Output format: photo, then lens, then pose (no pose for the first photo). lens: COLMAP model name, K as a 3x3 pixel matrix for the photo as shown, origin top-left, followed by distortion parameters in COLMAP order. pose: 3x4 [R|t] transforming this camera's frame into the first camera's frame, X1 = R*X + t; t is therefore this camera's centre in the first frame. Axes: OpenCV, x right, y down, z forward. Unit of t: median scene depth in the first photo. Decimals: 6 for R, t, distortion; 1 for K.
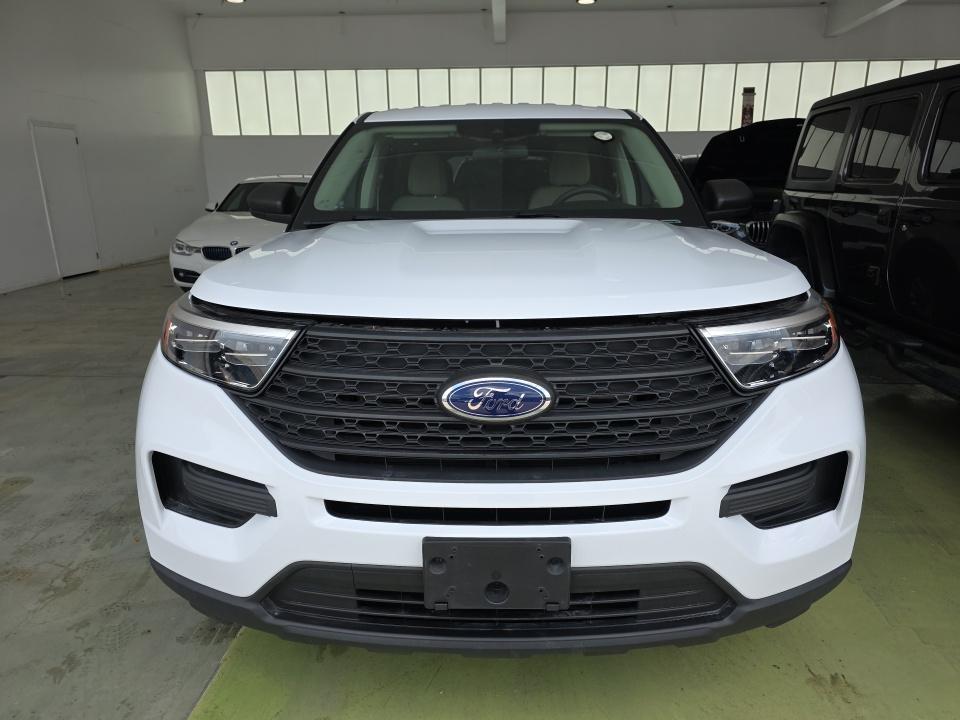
lens RADIAL K [[649.7, 0, 478.4], [0, 649.7, 358.5], [0, 0, 1]] dist [0.009207, -0.022023]
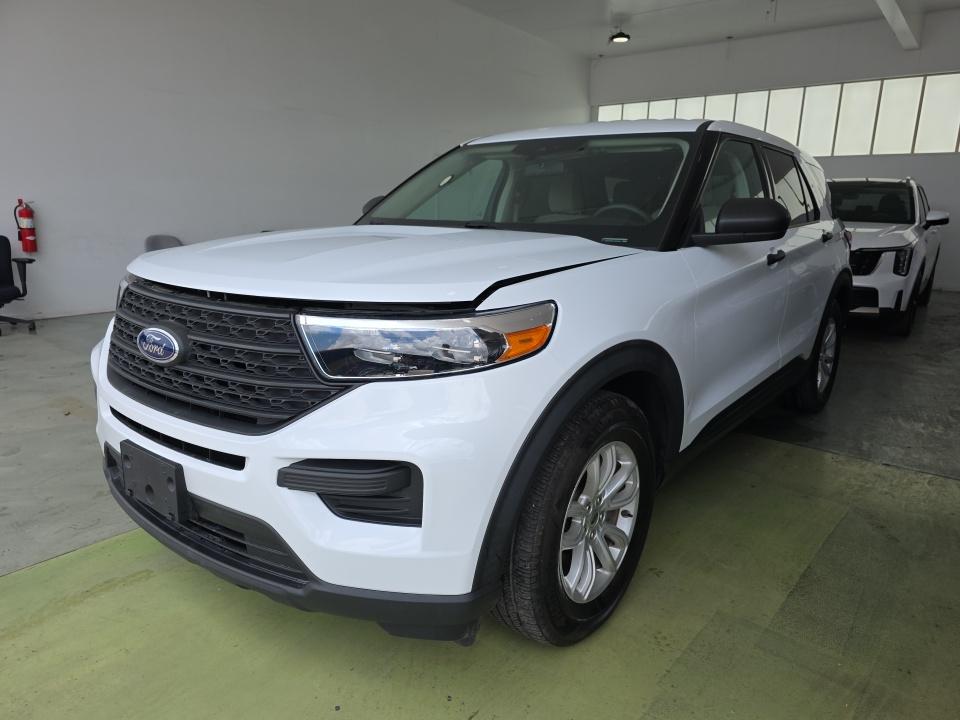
lens RADIAL K [[649.7, 0, 501.5], [0, 649.7, 372.6], [0, 0, 1]] dist [0.009207, -0.022023]
pose [[0.808630, 0.166207, -0.564352, 1.233861], [-0.178946, 0.983299, 0.033189, -0.047361], [0.560443, 0.074151, 0.824867, 0.282826]]
